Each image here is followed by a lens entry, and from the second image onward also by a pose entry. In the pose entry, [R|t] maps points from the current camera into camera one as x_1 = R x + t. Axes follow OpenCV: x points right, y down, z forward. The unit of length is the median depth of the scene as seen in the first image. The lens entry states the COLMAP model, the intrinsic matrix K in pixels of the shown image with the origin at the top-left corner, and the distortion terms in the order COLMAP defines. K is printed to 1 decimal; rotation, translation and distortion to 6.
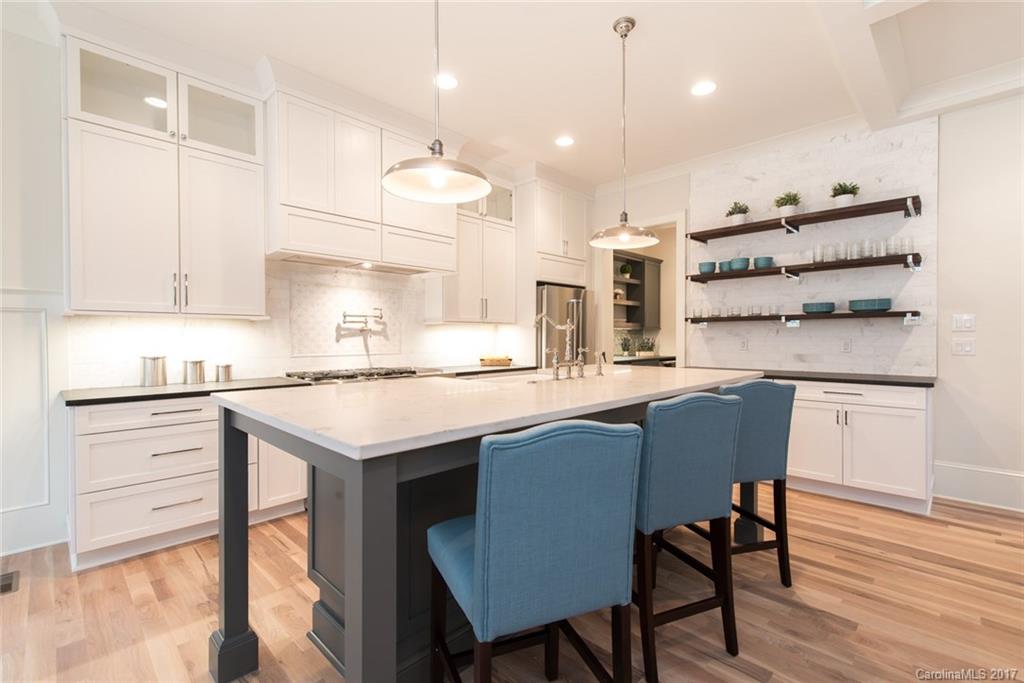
lens RADIAL K [[411.0, 0, 498.9], [0, 411.0, 345.4], [0, 0, 1]] dist [-0.006395, -0.000876]
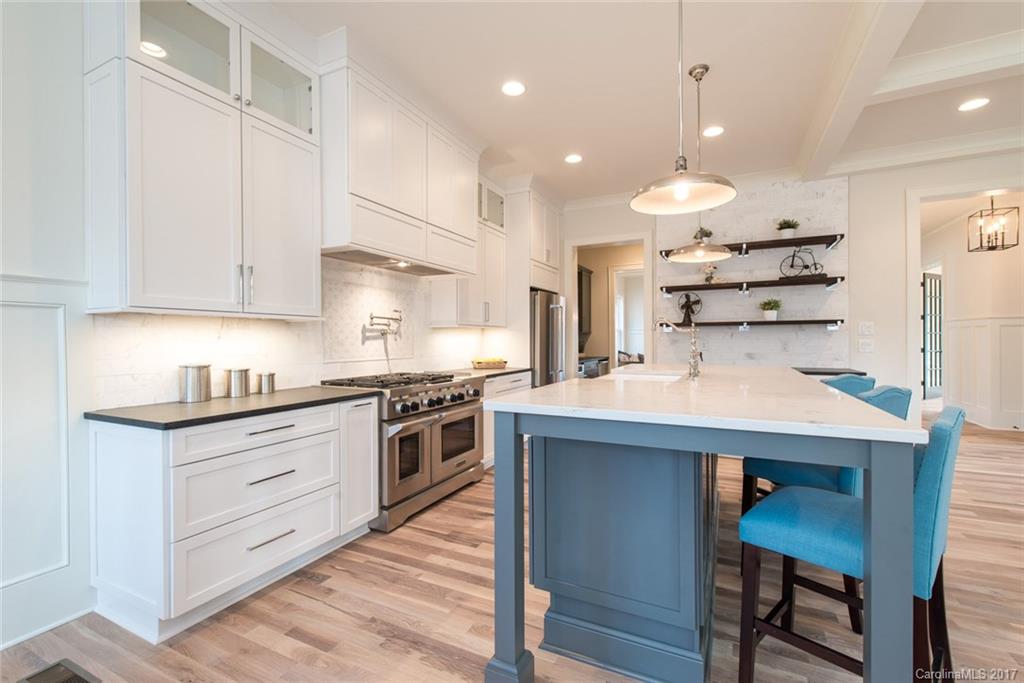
lens RADIAL K [[411.0, 0, 491.4], [0, 411.0, 344.8], [0, 0, 1]] dist [-0.006395, -0.000876]
pose [[0.956525, -0.006248, 0.291584, -0.411206], [0.009489, 0.999908, -0.009705, 0.000479], [-0.291497, 0.012050, 0.956496, 0.041919]]
